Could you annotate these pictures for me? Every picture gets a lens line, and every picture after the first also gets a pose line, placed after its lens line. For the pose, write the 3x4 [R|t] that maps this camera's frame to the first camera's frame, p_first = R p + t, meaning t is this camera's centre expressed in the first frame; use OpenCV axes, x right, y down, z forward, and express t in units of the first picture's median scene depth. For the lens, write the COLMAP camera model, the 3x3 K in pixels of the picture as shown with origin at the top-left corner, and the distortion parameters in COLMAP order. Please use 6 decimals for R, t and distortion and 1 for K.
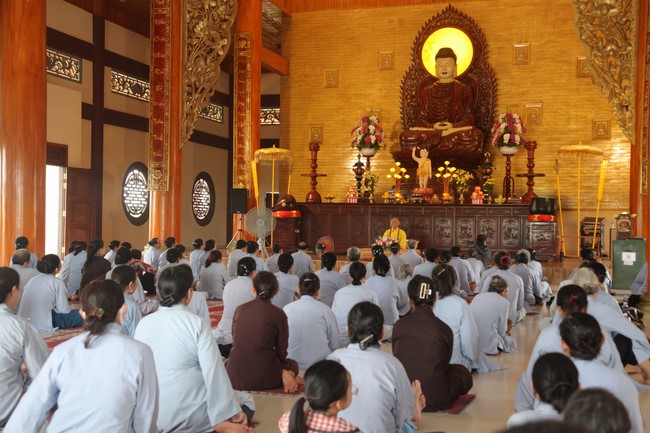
lens RADIAL K [[1105.5, 0, 325.4], [0, 1105.5, 217.8], [0, 0, 1]] dist [0.195413, 0.000000]
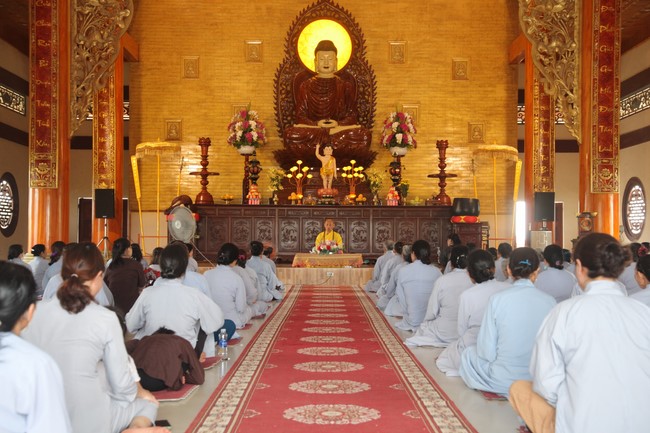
lens RADIAL K [[1105.5, 0, 325.0], [0, 1105.5, 215.9], [0, 0, 1]] dist [0.195413, 0.000000]
pose [[0.928117, 0.000103, 0.372289, -0.242715], [0.008819, 0.999713, -0.022262, 0.015143], [-0.372184, 0.023945, 0.927850, 0.141682]]
